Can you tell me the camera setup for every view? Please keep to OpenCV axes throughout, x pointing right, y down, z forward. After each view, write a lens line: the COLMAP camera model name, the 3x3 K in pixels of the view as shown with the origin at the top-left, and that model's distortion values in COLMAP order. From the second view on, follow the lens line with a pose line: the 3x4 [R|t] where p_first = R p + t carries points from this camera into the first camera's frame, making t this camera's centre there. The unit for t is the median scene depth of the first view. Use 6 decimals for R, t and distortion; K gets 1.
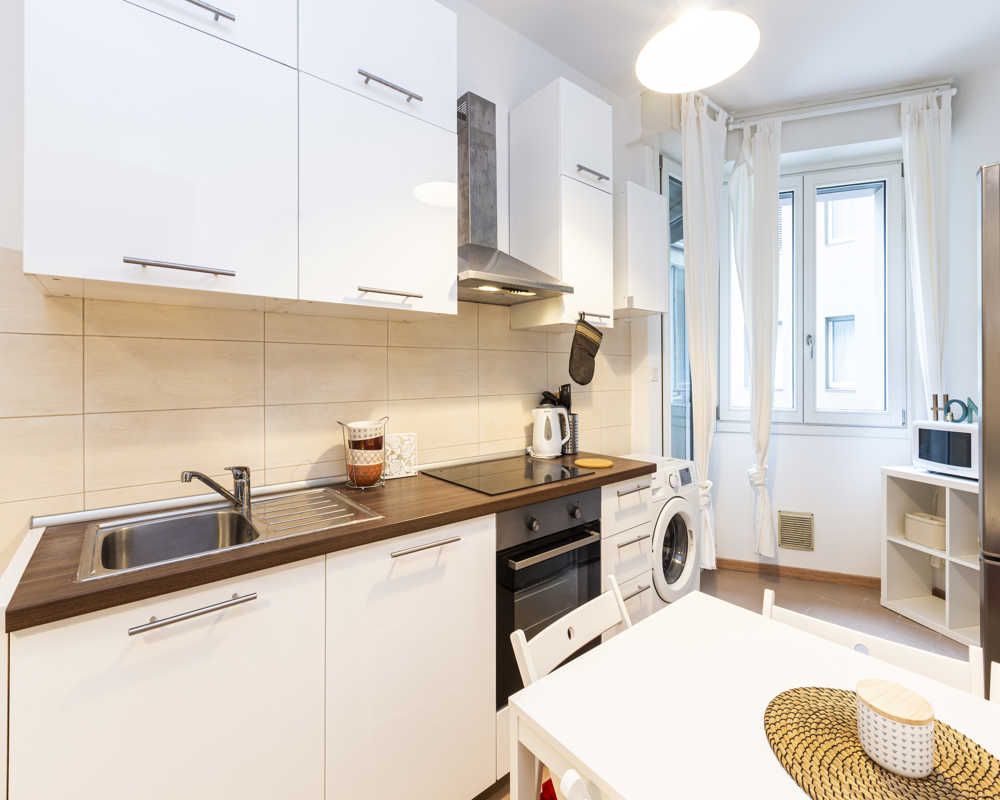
lens RADIAL K [[476.0, 0, 485.2], [0, 476.0, 380.5], [0, 0, 1]] dist [-0.001936, -0.000335]
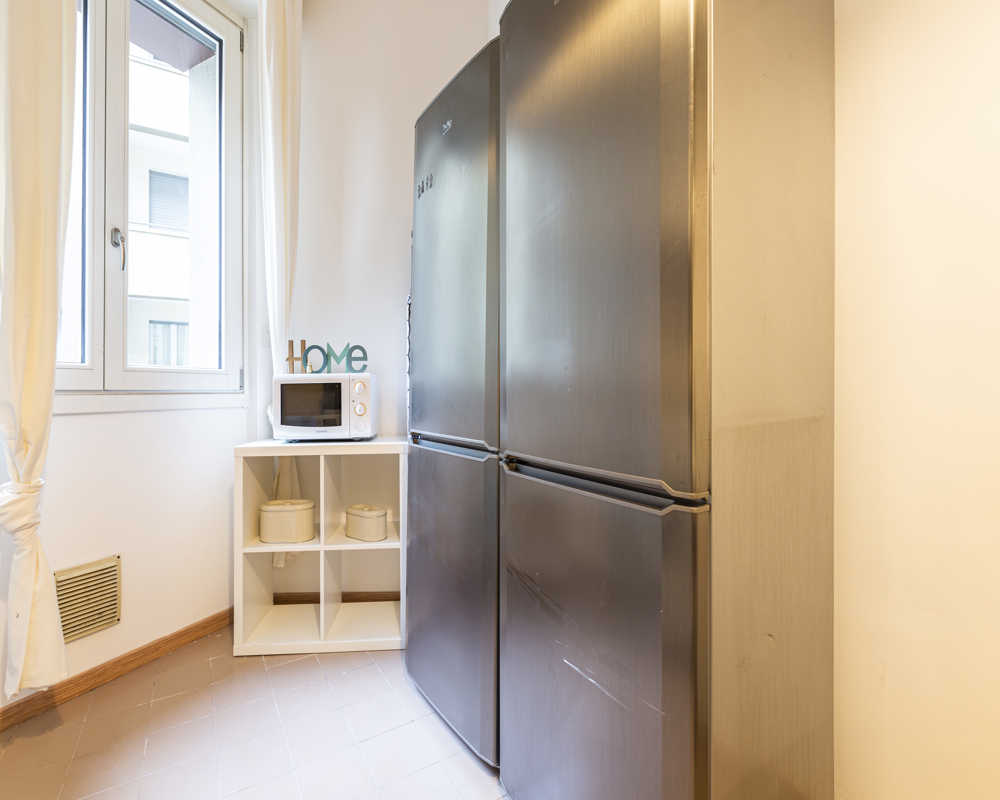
lens RADIAL K [[476.0, 0, 485.2], [0, 476.0, 380.5], [0, 0, 1]] dist [-0.001936, -0.000335]
pose [[0.131278, 0.018647, 0.991170, 0.232383], [0.030280, 0.999281, -0.022810, 0.124665], [-0.990883, 0.033007, 0.130619, 0.606767]]
